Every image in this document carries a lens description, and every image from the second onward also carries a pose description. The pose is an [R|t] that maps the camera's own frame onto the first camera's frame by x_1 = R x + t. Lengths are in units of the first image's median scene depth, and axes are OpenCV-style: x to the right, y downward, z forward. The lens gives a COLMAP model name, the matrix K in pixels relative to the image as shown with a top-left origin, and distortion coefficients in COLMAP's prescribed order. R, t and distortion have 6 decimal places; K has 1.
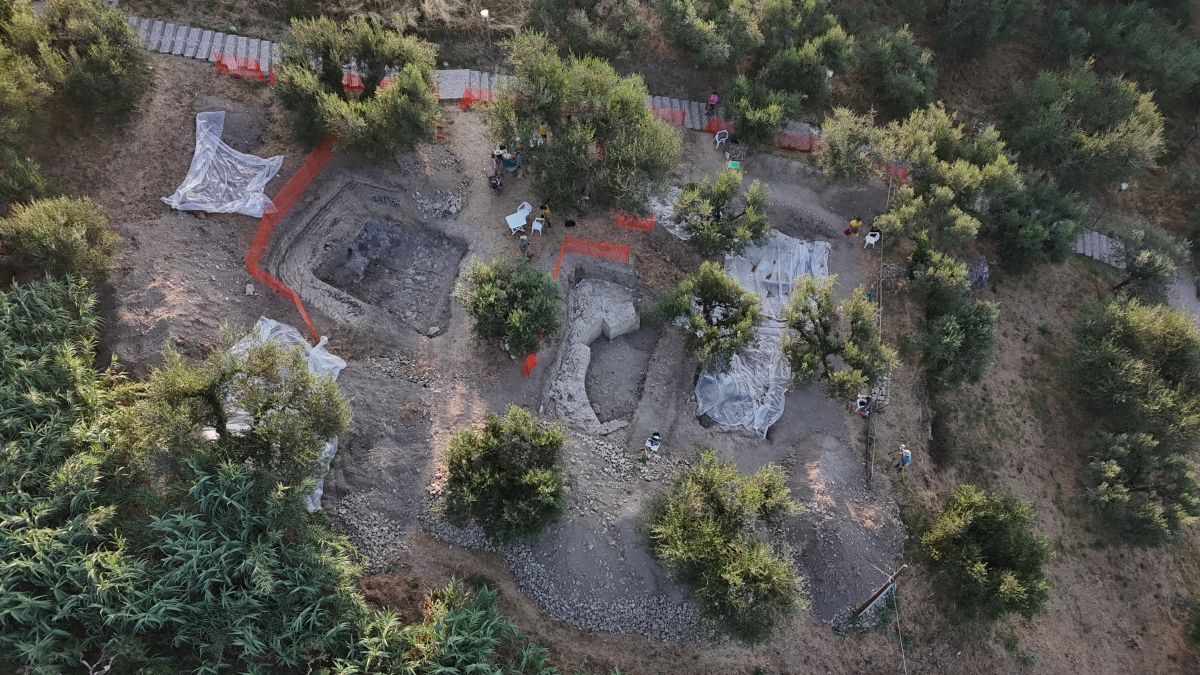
lens RADIAL K [[883.5, 0, 603.7], [0, 883.5, 335.0], [0, 0, 1]] dist [0.069562, -0.063432]
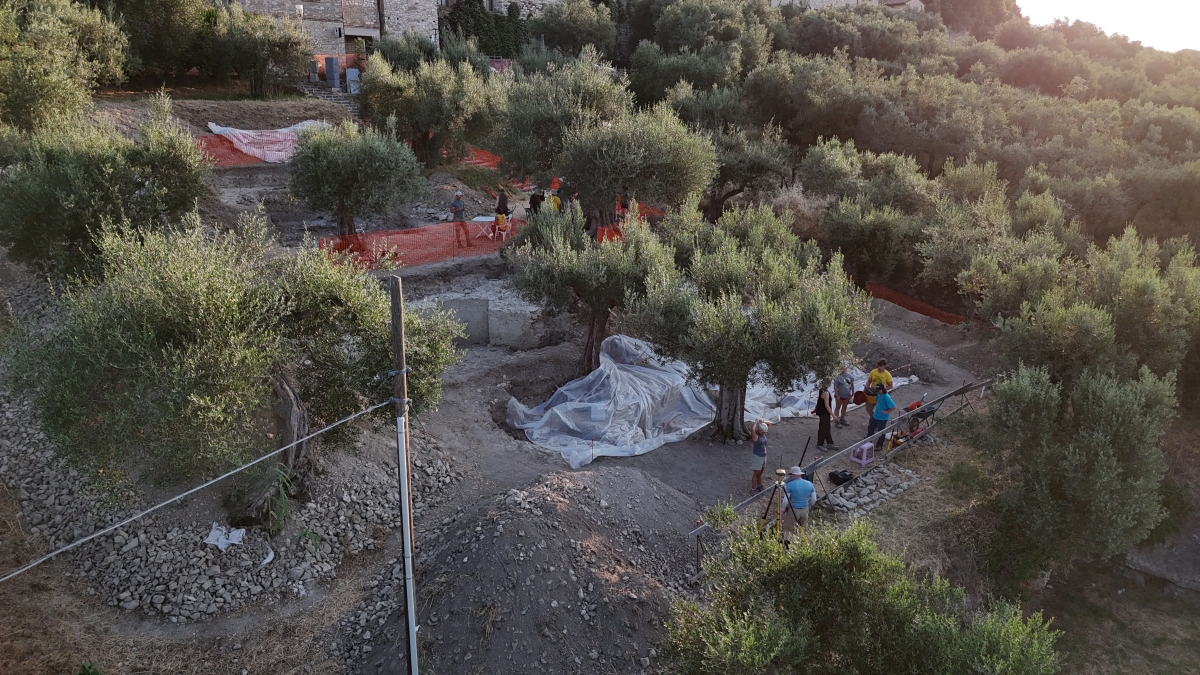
lens RADIAL K [[883.5, 0, 602.8], [0, 883.5, 335.2], [0, 0, 1]] dist [0.069562, -0.063432]
pose [[0.810165, 0.143485, -0.568371, 0.470690], [-0.496524, 0.683362, -0.535238, 0.326661], [0.311605, 0.715841, 0.624880, 0.638523]]
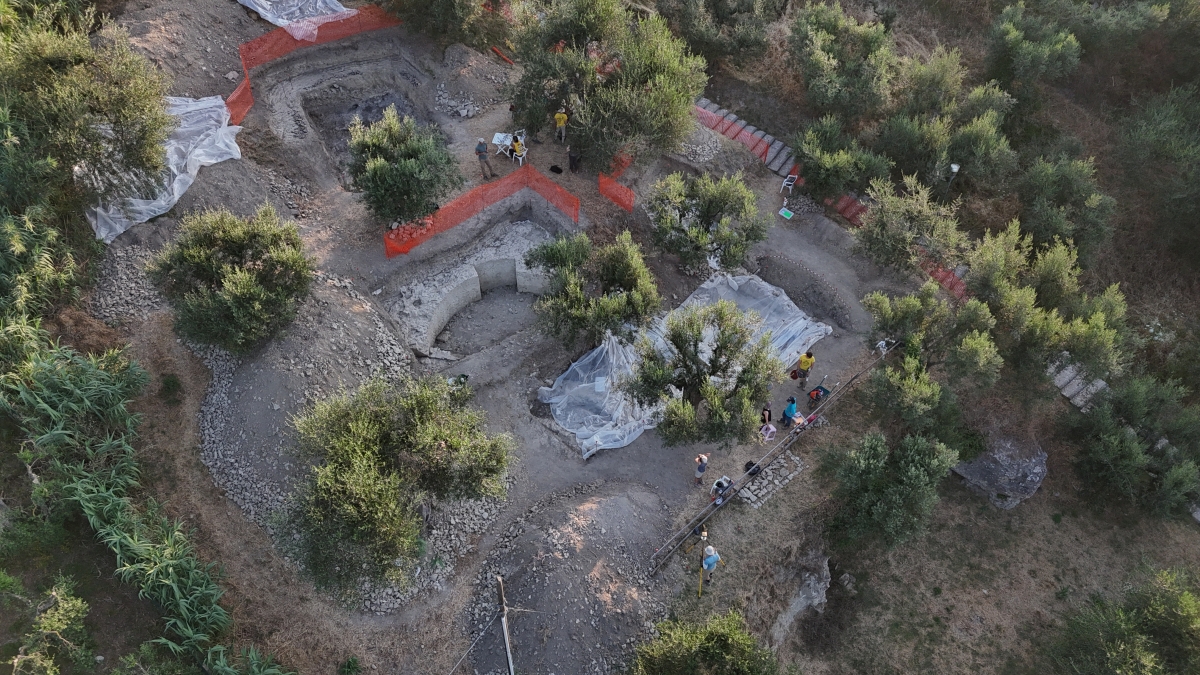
lens RADIAL K [[883.5, 0, 603.6], [0, 883.5, 336.2], [0, 0, 1]] dist [0.069562, -0.063432]
pose [[0.809493, 0.416918, -0.413401, 0.476871], [-0.497557, 0.860927, -0.106031, 0.098570], [0.311702, 0.291521, 0.904355, 0.261528]]
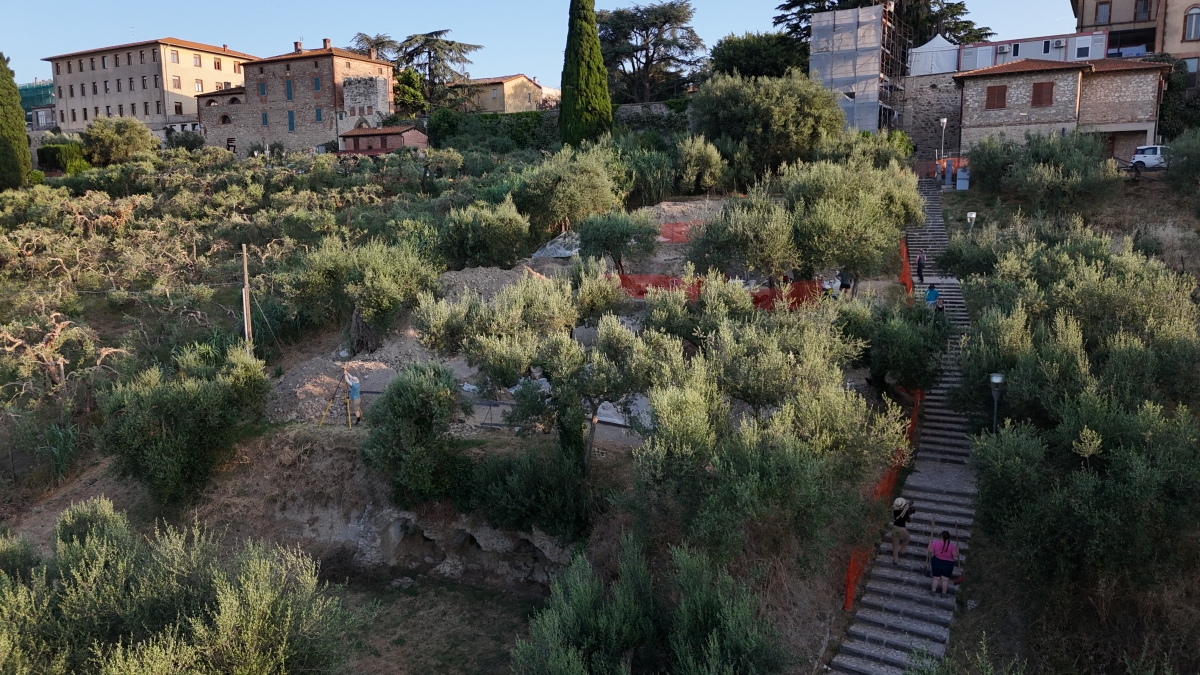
lens RADIAL K [[883.5, 0, 601.4], [0, 883.5, 339.4], [0, 0, 1]] dist [0.069562, -0.063432]
pose [[-0.366770, 0.130622, -0.921096, 0.973319], [-0.793394, 0.473104, 0.383012, -0.386507], [0.485804, 0.871270, -0.069886, 1.098633]]
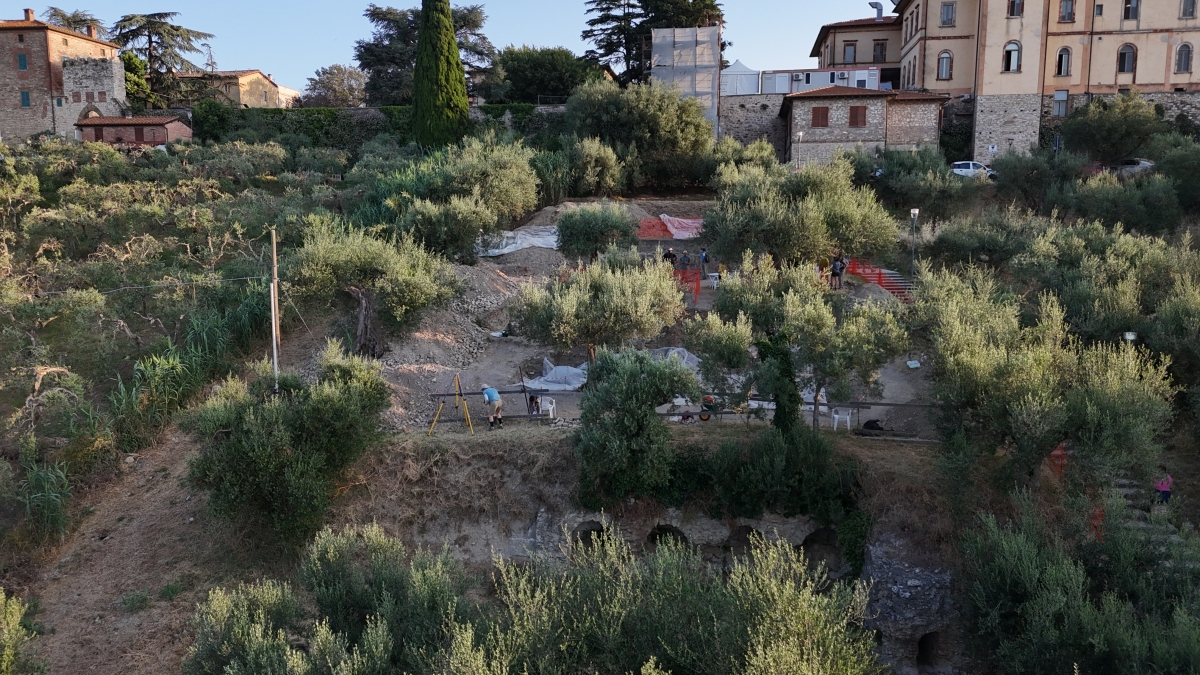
lens RADIAL K [[883.5, 0, 605.8], [0, 883.5, 338.1], [0, 0, 1]] dist [0.069562, -0.063432]
pose [[0.004419, 0.116360, -0.993197, 1.022113], [-0.855025, 0.515490, 0.056589, -0.035221], [0.518568, 0.848959, 0.101769, 0.922427]]
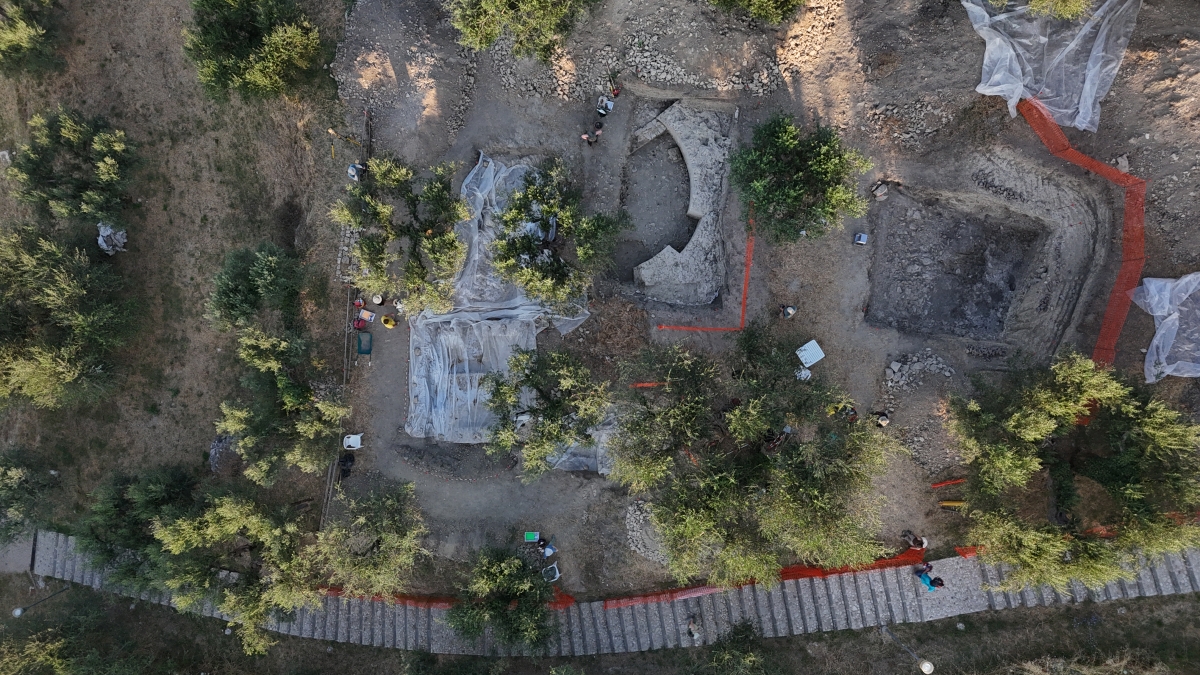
lens RADIAL K [[883.5, 0, 597.1], [0, 883.5, 341.3], [0, 0, 1]] dist [0.069562, -0.063432]
pose [[-0.993512, 0.113695, -0.002713, 0.090255], [-0.098913, -0.852077, 0.513986, -0.520892], [0.056126, 0.510920, 0.857794, 0.333239]]
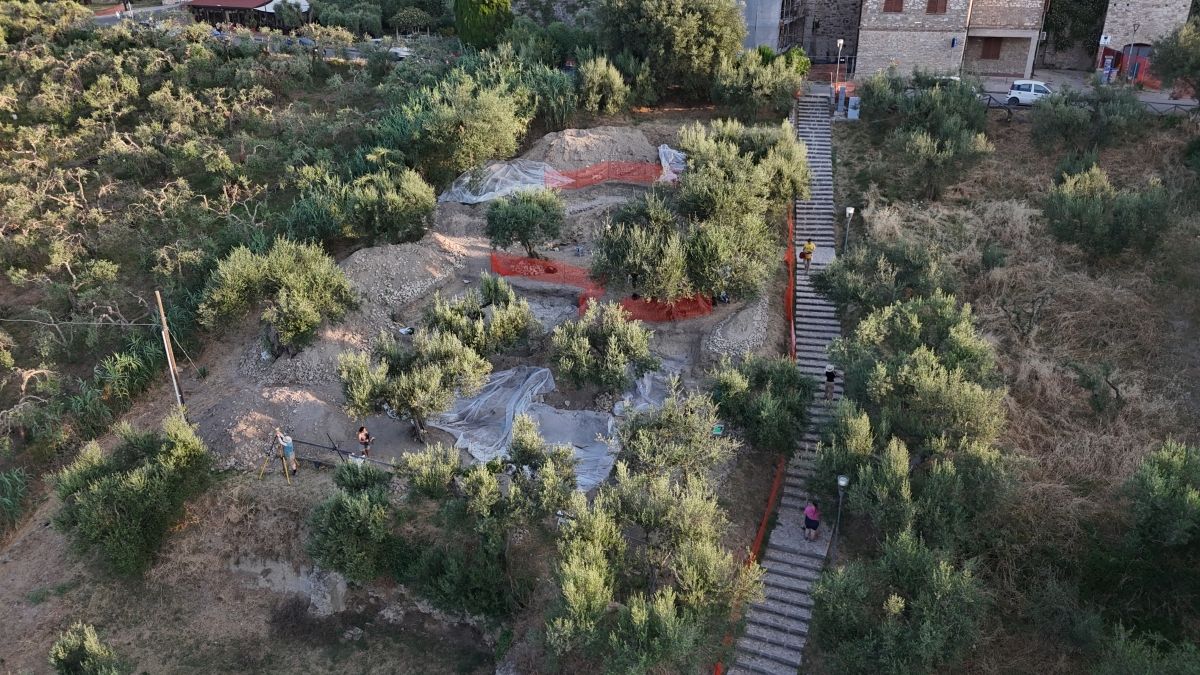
lens RADIAL K [[883.5, 0, 604.8], [0, 883.5, 340.8], [0, 0, 1]] dist [0.069562, -0.063432]
pose [[-0.264807, 0.390385, -0.881747, 0.975203], [-0.823610, 0.384018, 0.417368, -0.547166], [0.501541, 0.836738, 0.219834, 0.847665]]
